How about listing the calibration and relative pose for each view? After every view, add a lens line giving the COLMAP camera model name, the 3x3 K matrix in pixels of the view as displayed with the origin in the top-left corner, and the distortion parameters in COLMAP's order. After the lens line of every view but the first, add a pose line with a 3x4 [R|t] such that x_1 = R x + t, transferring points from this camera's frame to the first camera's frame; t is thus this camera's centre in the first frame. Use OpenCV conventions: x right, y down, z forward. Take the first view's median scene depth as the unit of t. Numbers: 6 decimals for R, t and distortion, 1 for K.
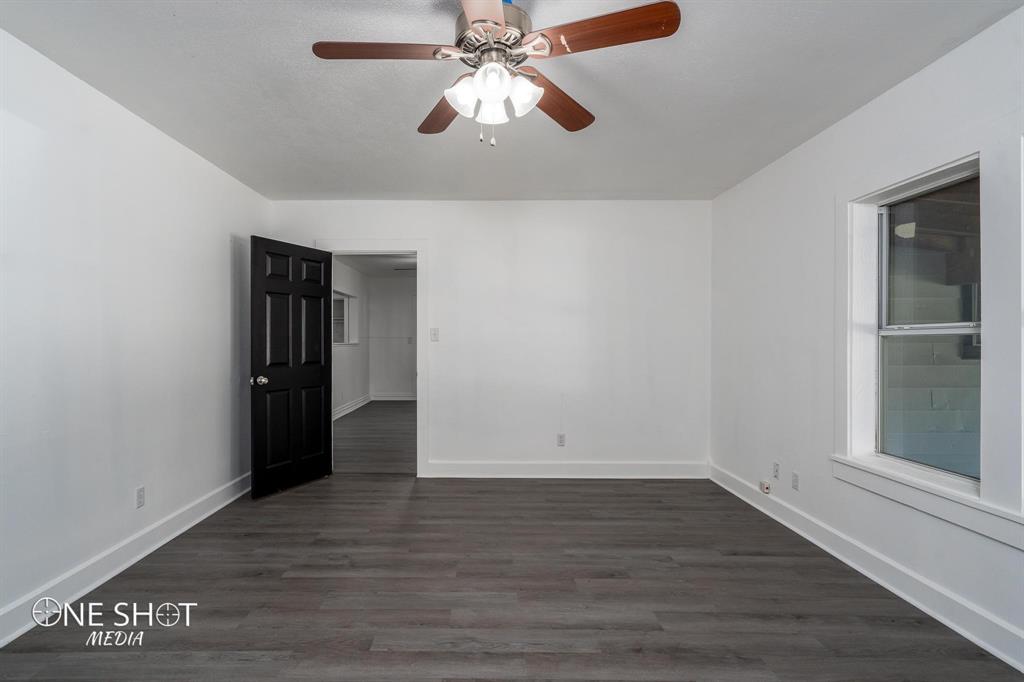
lens RADIAL K [[473.7, 0, 480.6], [0, 473.7, 337.1], [0, 0, 1]] dist [-0.000438, 0.000222]
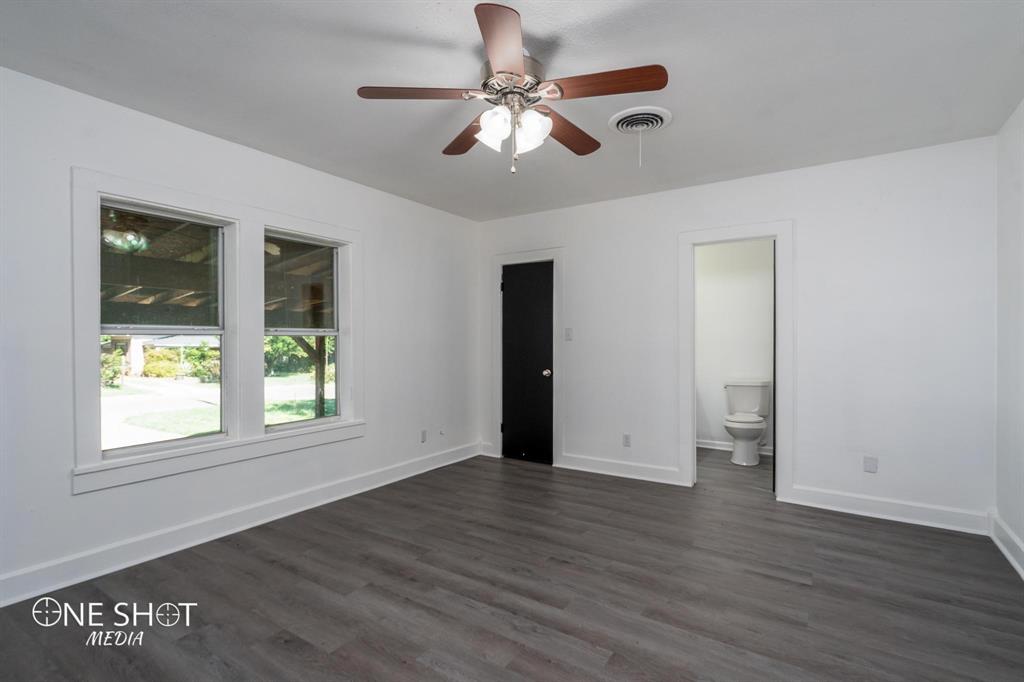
lens RADIAL K [[476.1, 0, 524.9], [0, 476.1, 345.5], [0, 0, 1]] dist [-0.002835, -0.000135]
pose [[-0.844110, -0.005269, 0.536144, -0.530407], [-0.001492, 0.999971, 0.007479, 0.024806], [-0.536168, 0.005513, -0.844093, 1.694878]]
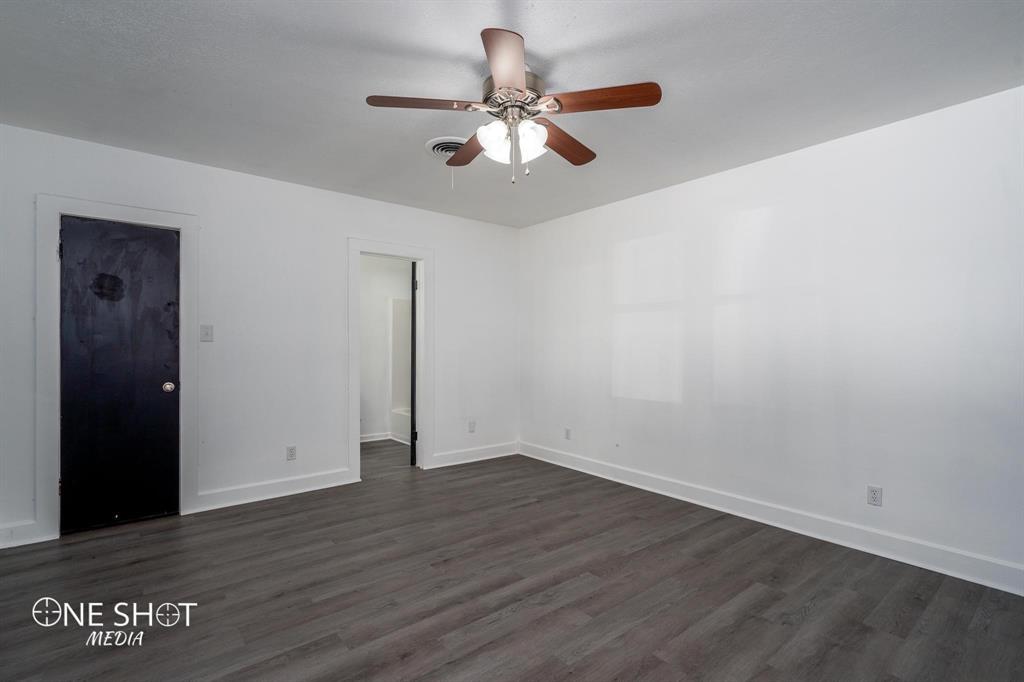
lens RADIAL K [[476.6, 0, 497.3], [0, 476.6, 341.6], [0, 0, 1]] dist [-0.000944, 0.000106]
pose [[-0.781661, -0.007778, -0.623654, 0.705325], [-0.003709, 0.999963, -0.007823, 0.028398], [0.623692, -0.003802, -0.781661, 1.666650]]
